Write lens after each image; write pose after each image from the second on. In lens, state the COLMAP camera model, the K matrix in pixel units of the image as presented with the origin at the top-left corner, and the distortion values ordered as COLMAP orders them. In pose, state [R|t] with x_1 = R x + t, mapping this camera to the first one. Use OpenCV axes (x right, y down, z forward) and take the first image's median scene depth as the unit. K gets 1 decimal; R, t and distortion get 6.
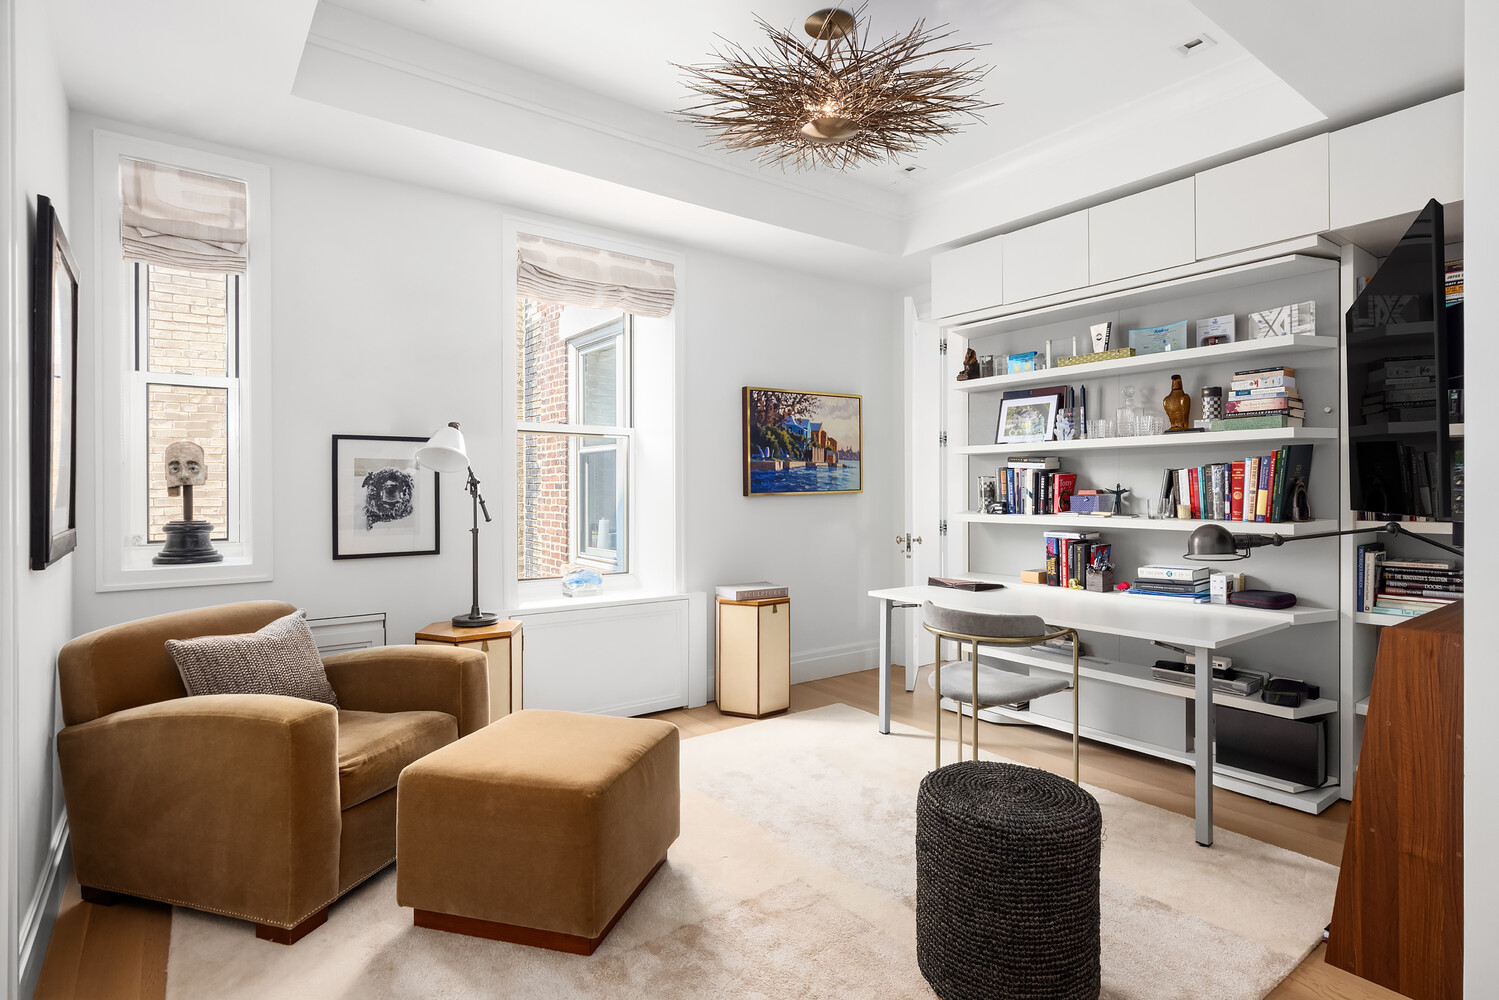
lens RADIAL K [[768.0, 0, 749.3], [0, 768.0, 494.2], [0, 0, 1]] dist [0.006171, -0.000554]
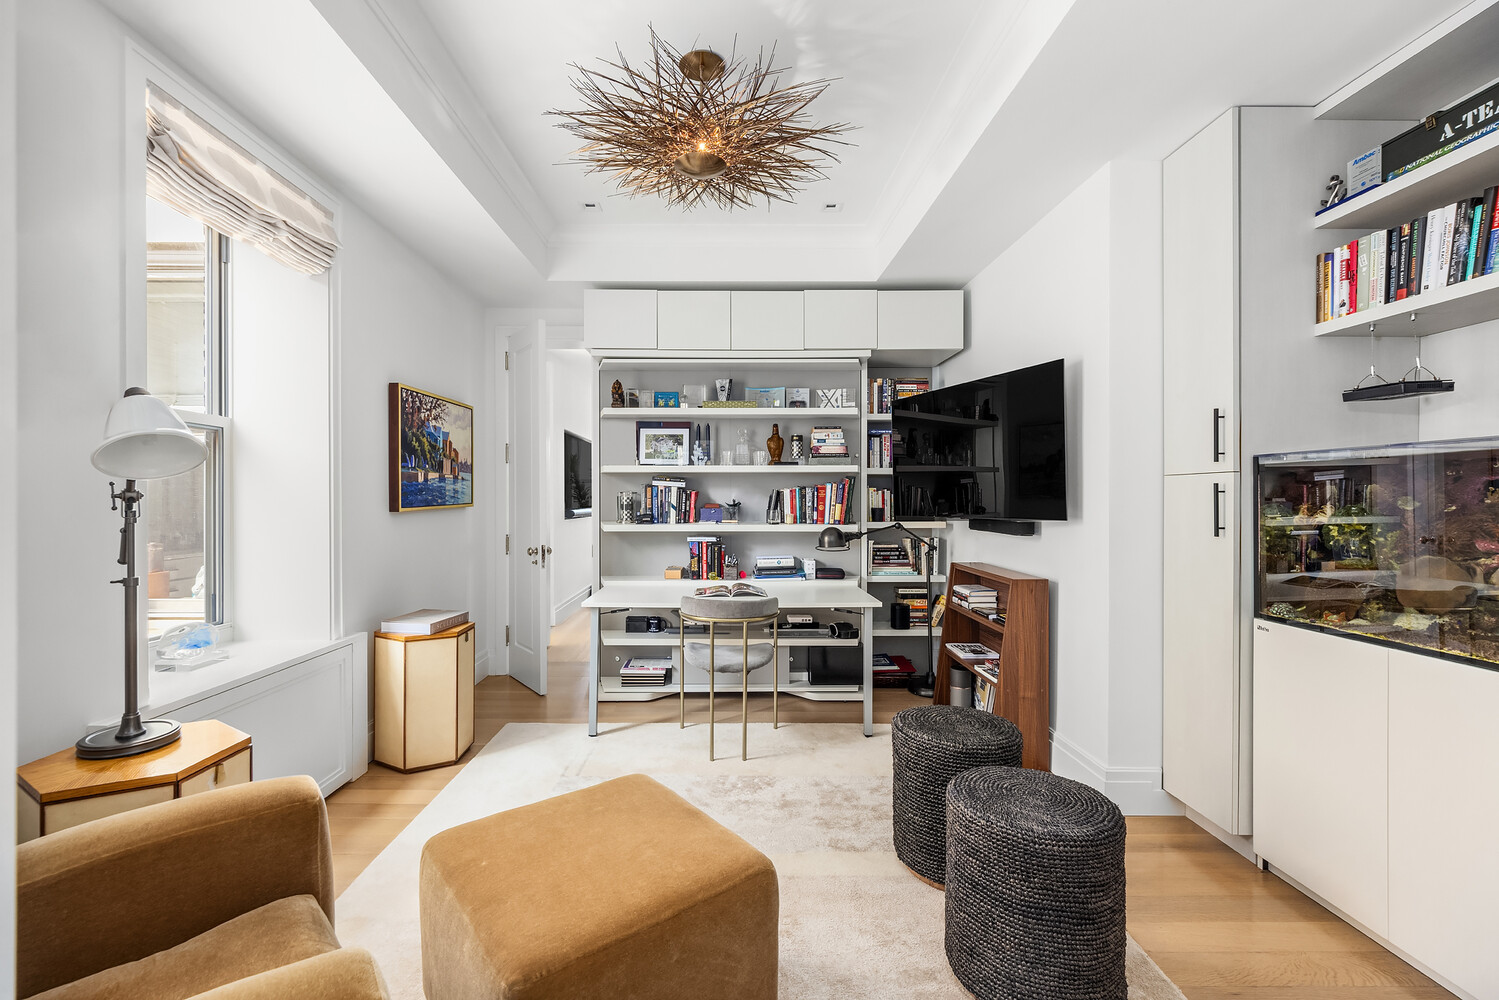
lens RADIAL K [[643.1, 0, 746.4], [0, 643.1, 500.6], [0, 0, 1]] dist [0.001993, -0.000154]
pose [[0.584412, -0.000722, 0.811457, -0.410492], [0.002174, 0.999997, -0.000676, -0.009846], [-0.811455, 0.002159, 0.584412, 0.308909]]
